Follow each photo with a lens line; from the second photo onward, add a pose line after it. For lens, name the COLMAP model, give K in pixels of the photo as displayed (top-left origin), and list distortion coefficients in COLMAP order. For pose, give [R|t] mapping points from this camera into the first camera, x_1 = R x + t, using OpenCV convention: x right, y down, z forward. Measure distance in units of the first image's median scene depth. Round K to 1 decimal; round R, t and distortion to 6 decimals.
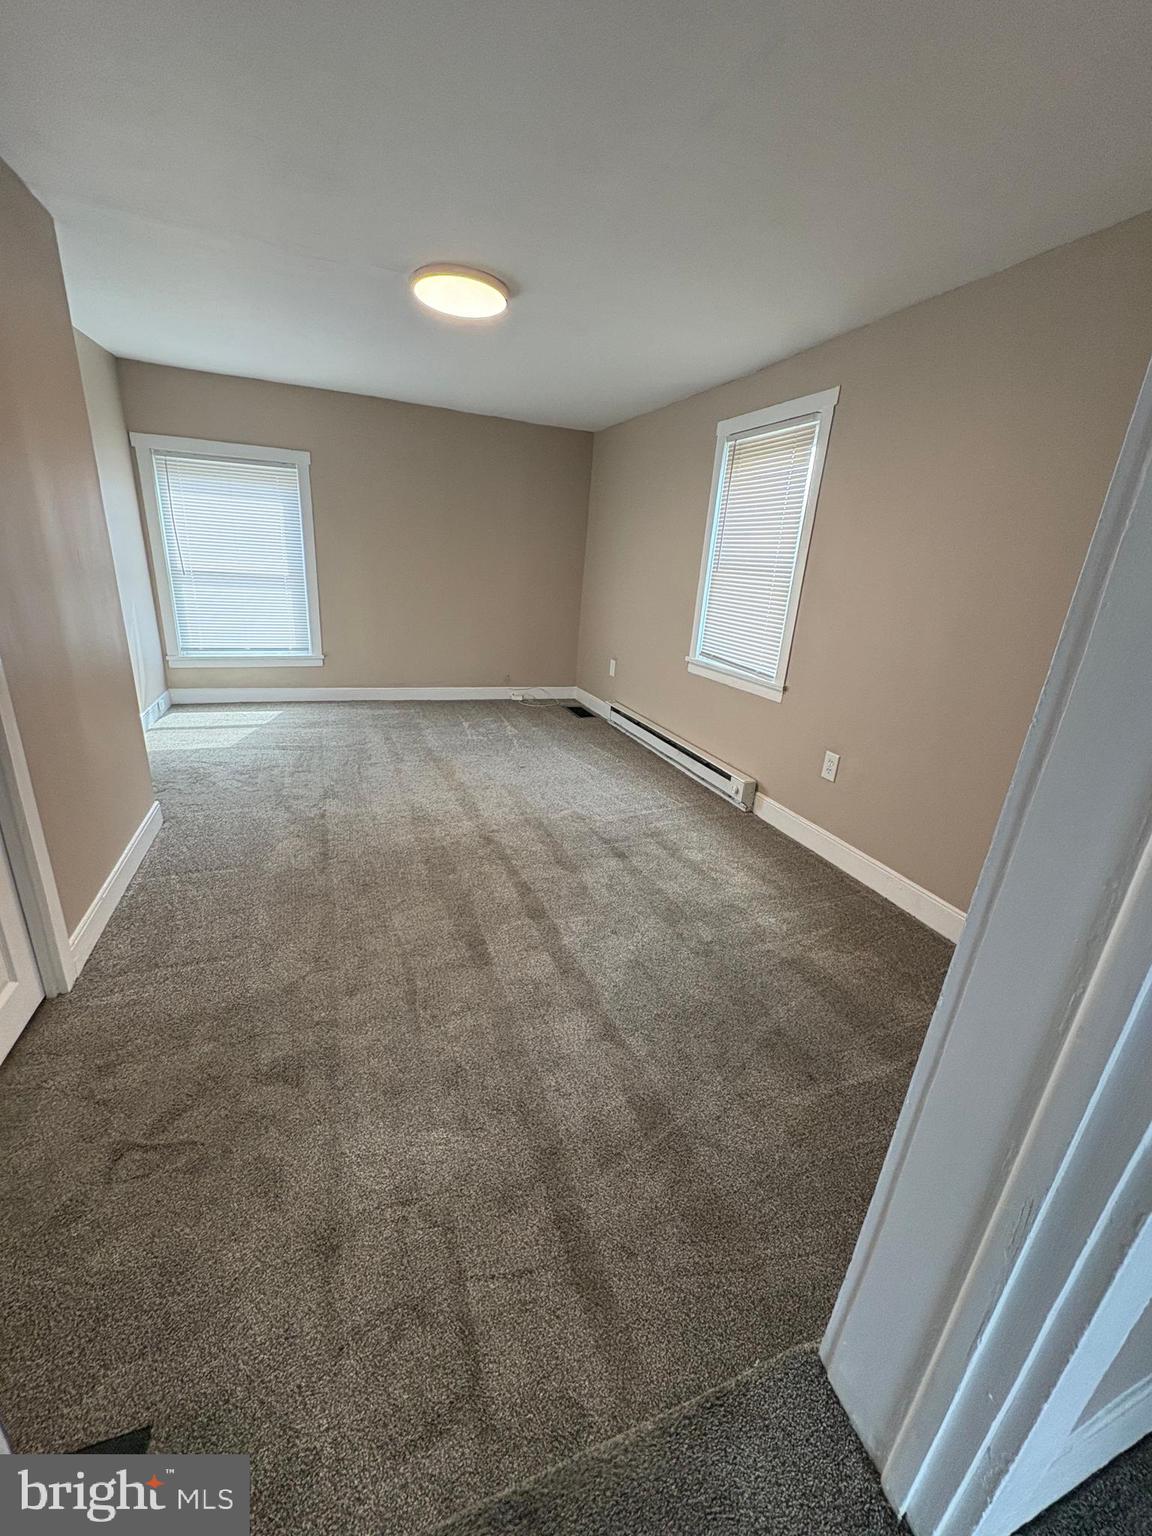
lens RADIAL K [[611.2, 0, 576.3], [0, 611.2, 766.9], [0, 0, 1]] dist [-0.000645, 0.000391]
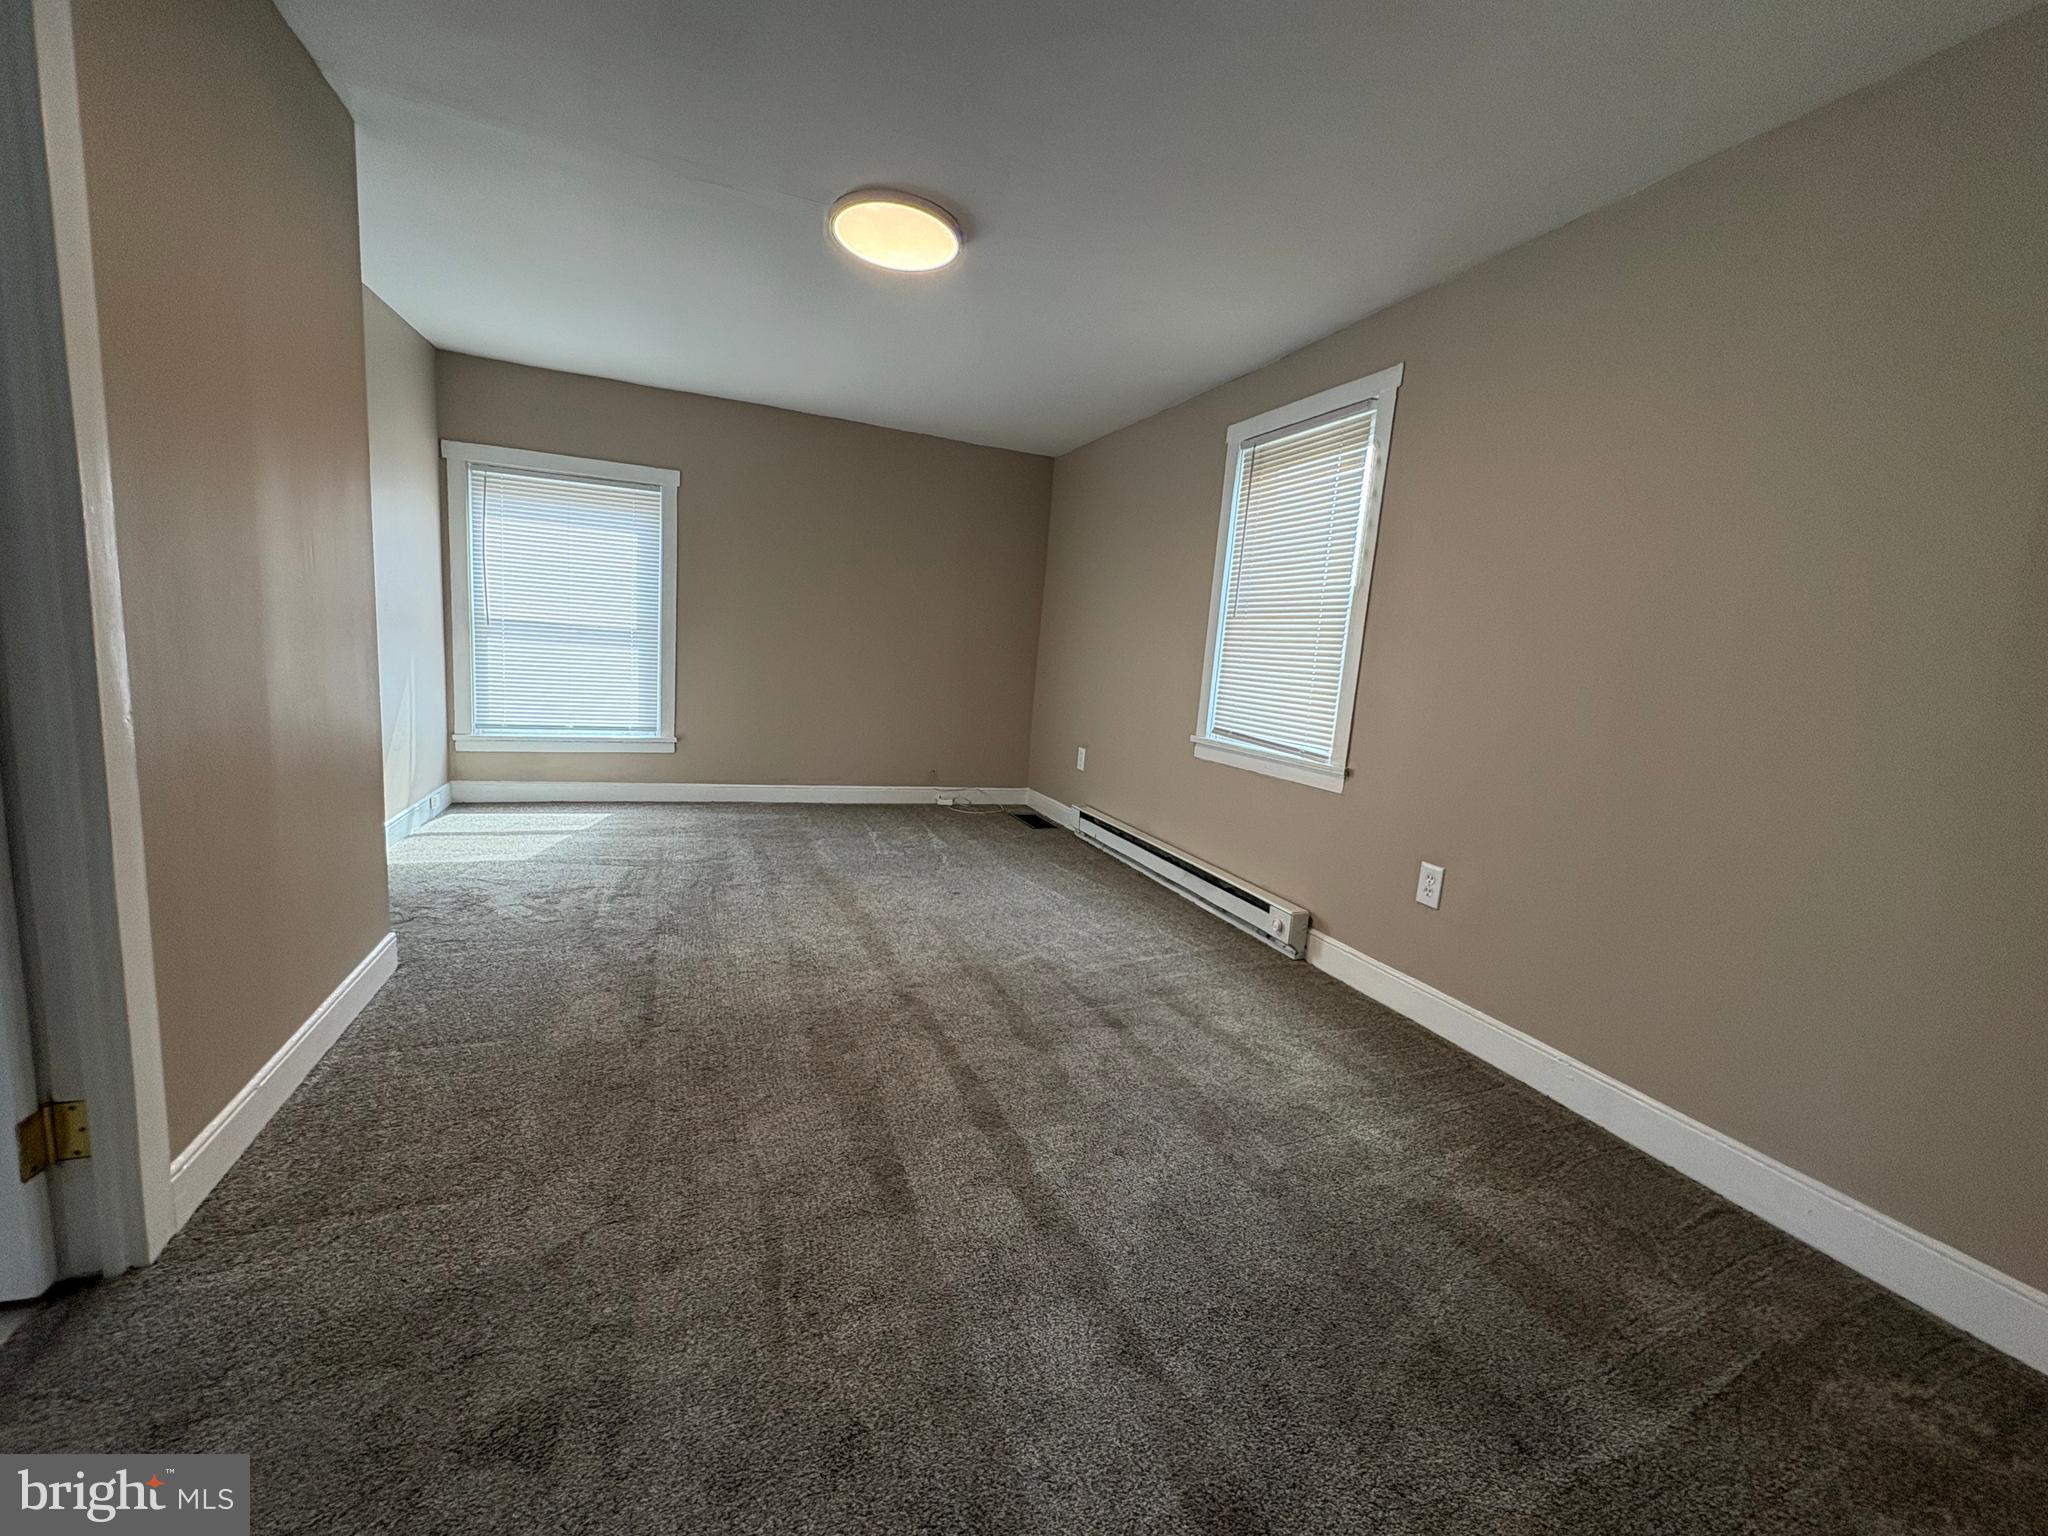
lens RADIAL K [[814.9, 0, 1022.2], [0, 814.9, 762.1], [0, 0, 1]] dist [-0.000645, 0.000391]
pose [[0.999923, 0.007977, 0.009476, -0.033944], [-0.006074, 0.982503, -0.186149, 0.034748], [-0.010795, 0.186077, 0.982476, 0.116026]]
